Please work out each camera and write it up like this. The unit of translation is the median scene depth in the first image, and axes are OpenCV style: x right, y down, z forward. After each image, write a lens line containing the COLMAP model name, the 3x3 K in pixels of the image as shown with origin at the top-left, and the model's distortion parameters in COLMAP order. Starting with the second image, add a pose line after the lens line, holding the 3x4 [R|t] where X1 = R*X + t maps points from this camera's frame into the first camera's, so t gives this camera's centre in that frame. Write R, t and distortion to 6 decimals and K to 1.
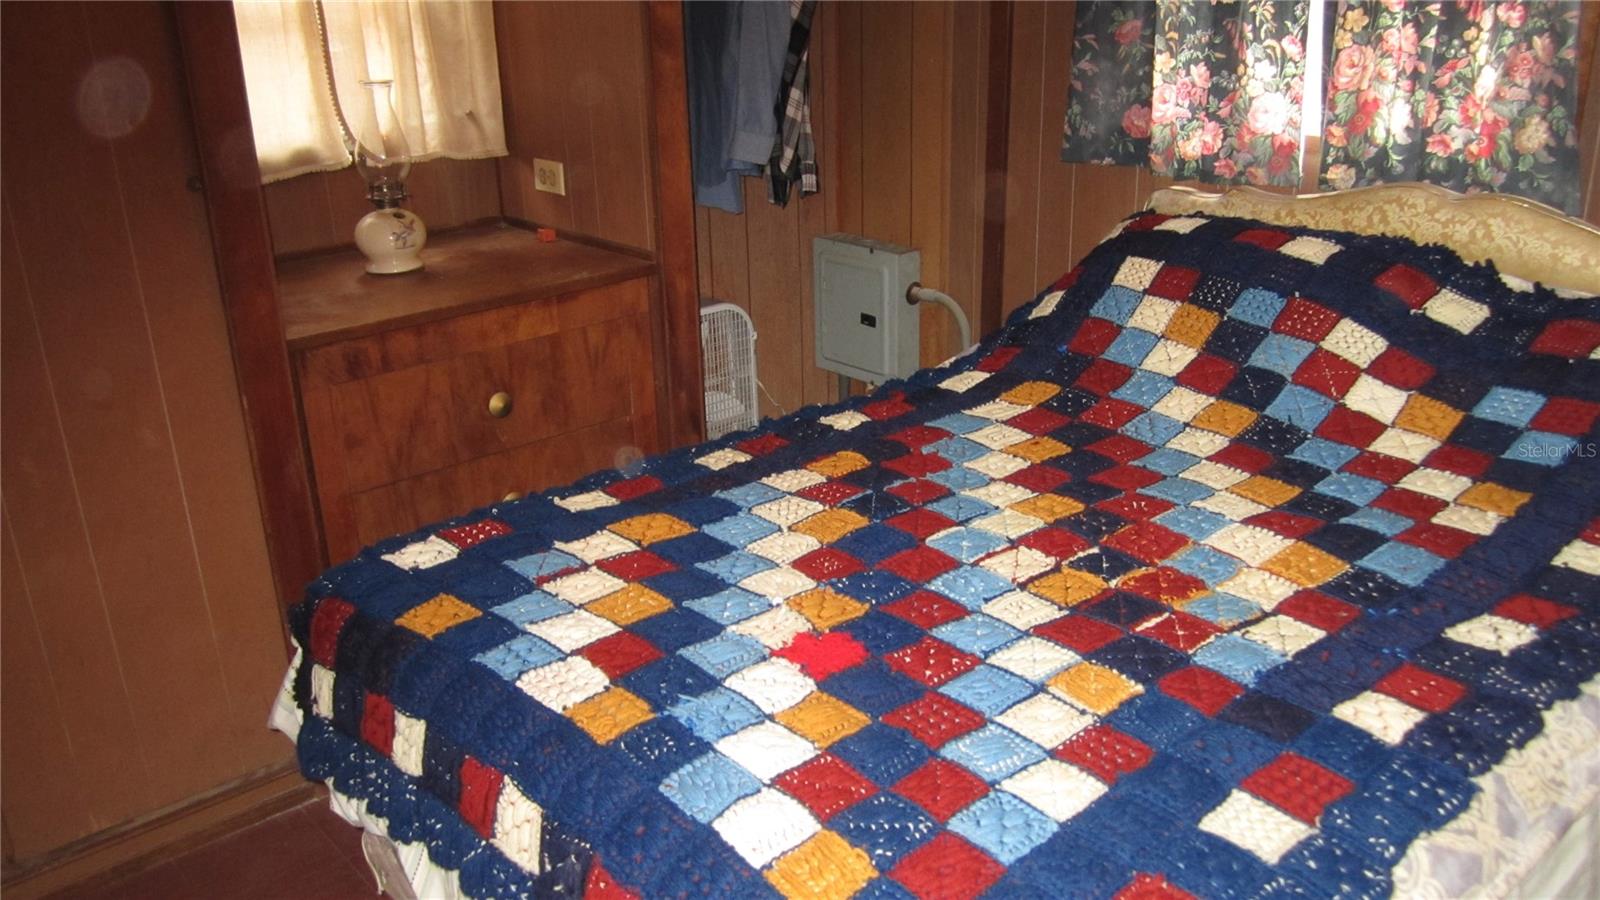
lens RADIAL K [[1316.9, 0, 795.5], [0, 1316.9, 449.1], [0, 0, 1]] dist [-0.064131, 0.017713]
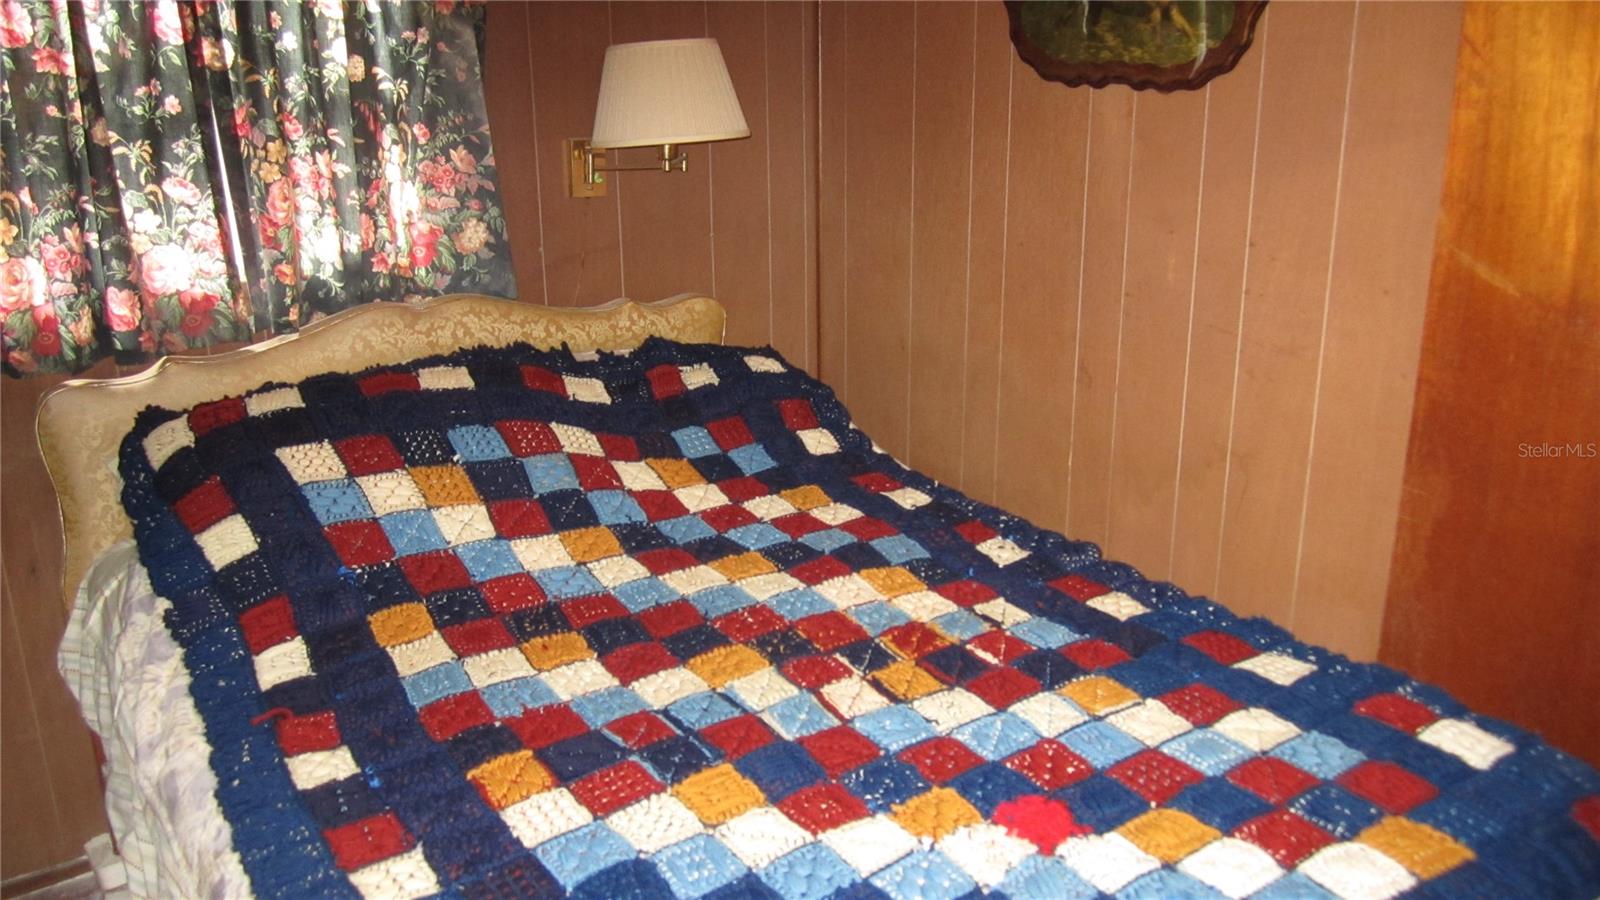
lens RADIAL K [[1316.9, 0, 794.2], [0, 1316.9, 459.1], [0, 0, 1]] dist [-0.064131, 0.017713]
pose [[0.093690, -0.277256, 0.956217, -0.539106], [0.359444, 0.905083, 0.227212, -0.232567], [-0.928451, 0.322419, 0.184455, 0.613548]]
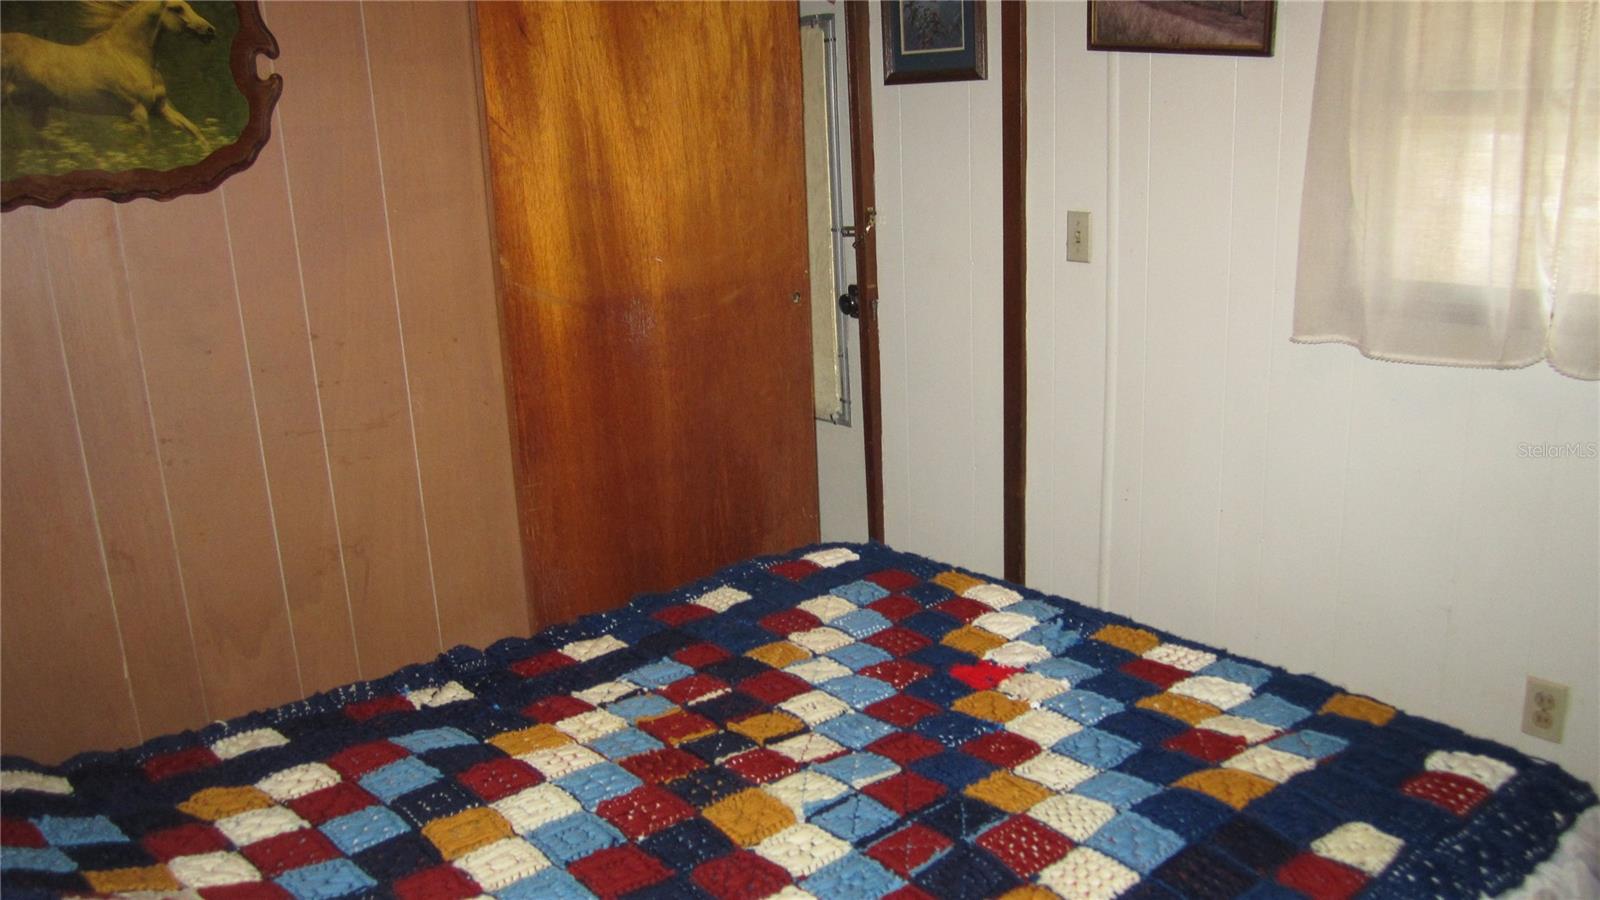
lens RADIAL K [[1316.9, 0, 809.5], [0, 1316.9, 453.4], [0, 0, 1]] dist [-0.064131, 0.017713]
pose [[-0.997420, 0.071776, 0.000862, 0.114041], [0.058792, 0.809985, 0.583497, -0.501437], [0.041183, 0.582042, -0.812115, 1.266468]]
